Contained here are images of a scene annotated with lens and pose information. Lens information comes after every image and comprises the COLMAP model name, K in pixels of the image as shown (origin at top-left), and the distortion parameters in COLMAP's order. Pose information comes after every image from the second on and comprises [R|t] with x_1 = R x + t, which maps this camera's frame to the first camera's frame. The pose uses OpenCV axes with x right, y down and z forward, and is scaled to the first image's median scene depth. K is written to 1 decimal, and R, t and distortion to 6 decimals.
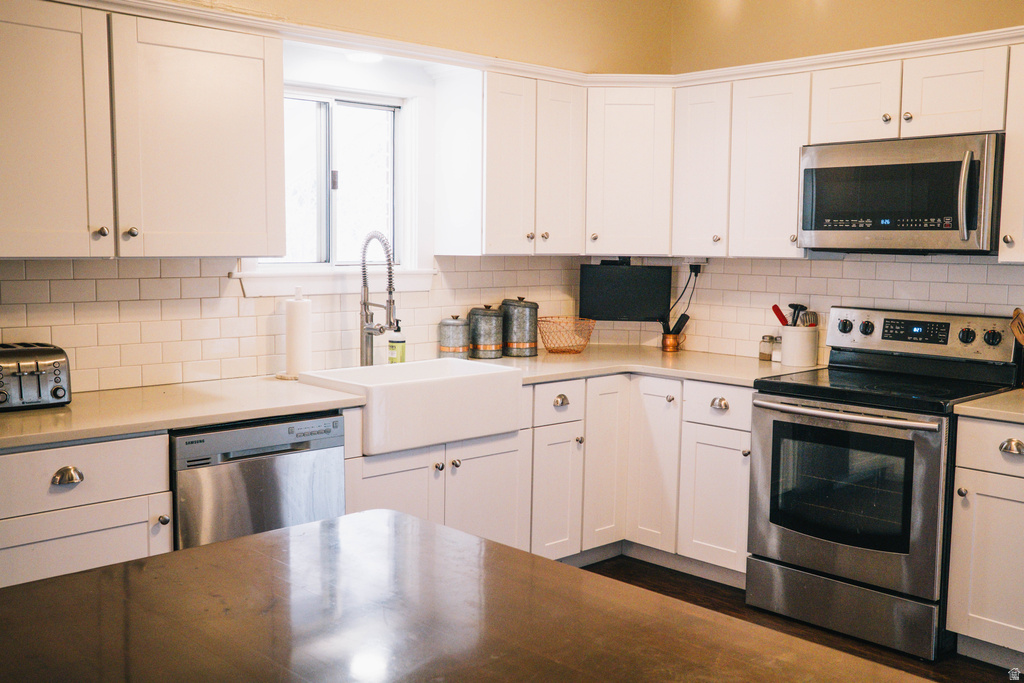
lens RADIAL K [[1039.7, 0, 514.9], [0, 1039.7, 342.2], [0, 0, 1]] dist [-0.005568, 0.000000]
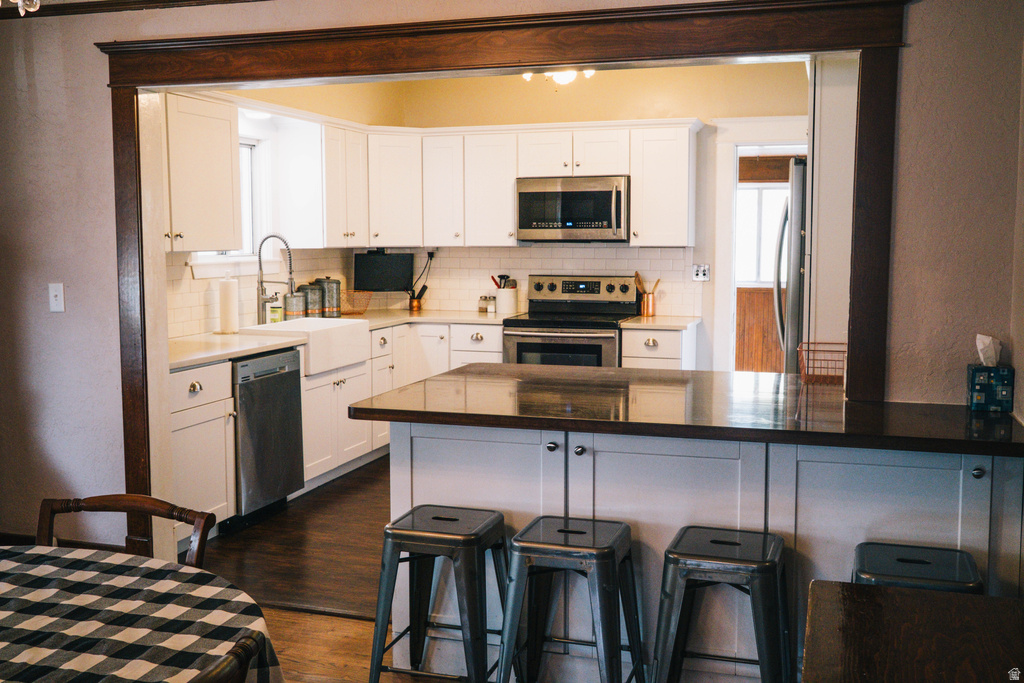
lens RADIAL K [[1039.7, 0, 510.4], [0, 1039.7, 340.5], [0, 0, 1]] dist [-0.005568, 0.000000]
pose [[0.879985, -0.059245, 0.471293, -0.530584], [0.057328, 0.998185, 0.018438, 0.038789], [-0.471530, 0.010793, 0.881784, -0.459753]]
